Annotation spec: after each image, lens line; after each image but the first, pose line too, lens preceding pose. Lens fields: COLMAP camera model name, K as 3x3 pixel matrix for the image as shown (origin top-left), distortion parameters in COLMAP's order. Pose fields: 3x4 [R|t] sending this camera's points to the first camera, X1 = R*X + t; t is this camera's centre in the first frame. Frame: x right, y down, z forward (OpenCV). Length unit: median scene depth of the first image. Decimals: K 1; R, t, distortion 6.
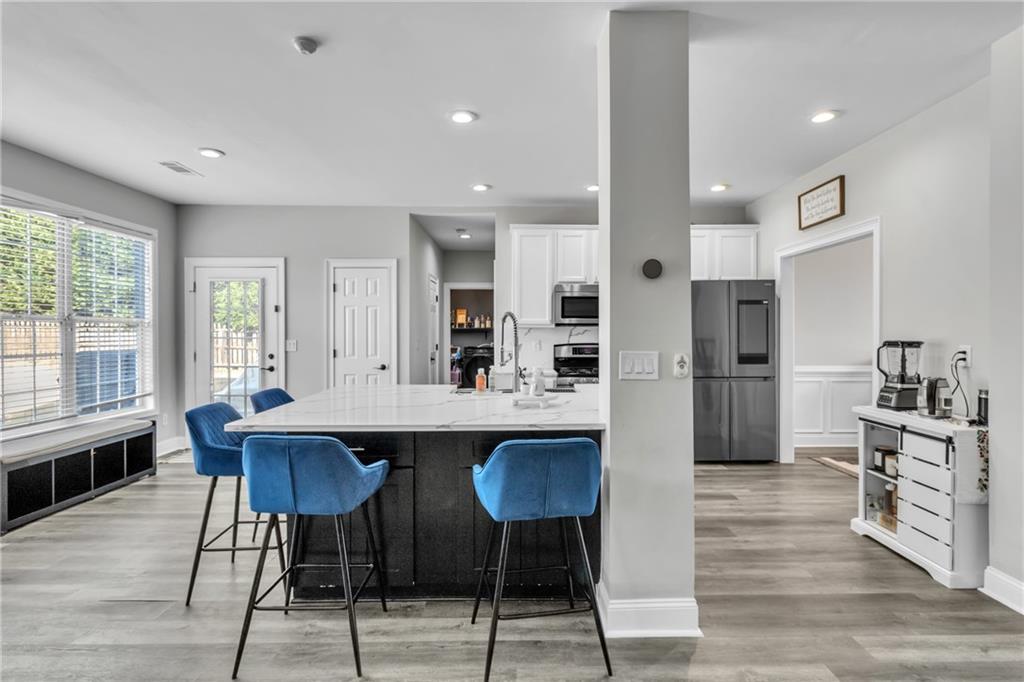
lens RADIAL K [[561.7, 0, 512.0], [0, 561.7, 341.0], [0, 0, 1]] dist [0.001923, 0.001769]
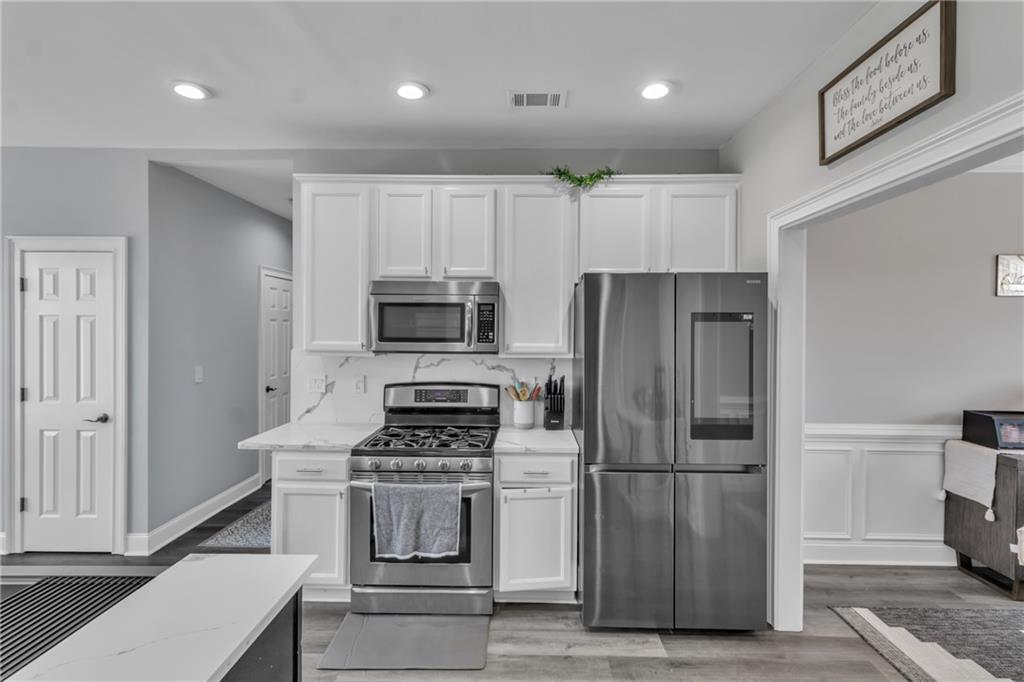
lens RADIAL K [[526.8, 0, 510.5], [0, 526.8, 337.6], [0, 0, 1]] dist [0.002266, -0.001087]
pose [[0.999752, 0.005999, -0.021438, 0.227200], [-0.005911, 0.999974, 0.004142, -0.046705], [0.021463, -0.004014, 0.999762, 0.478773]]
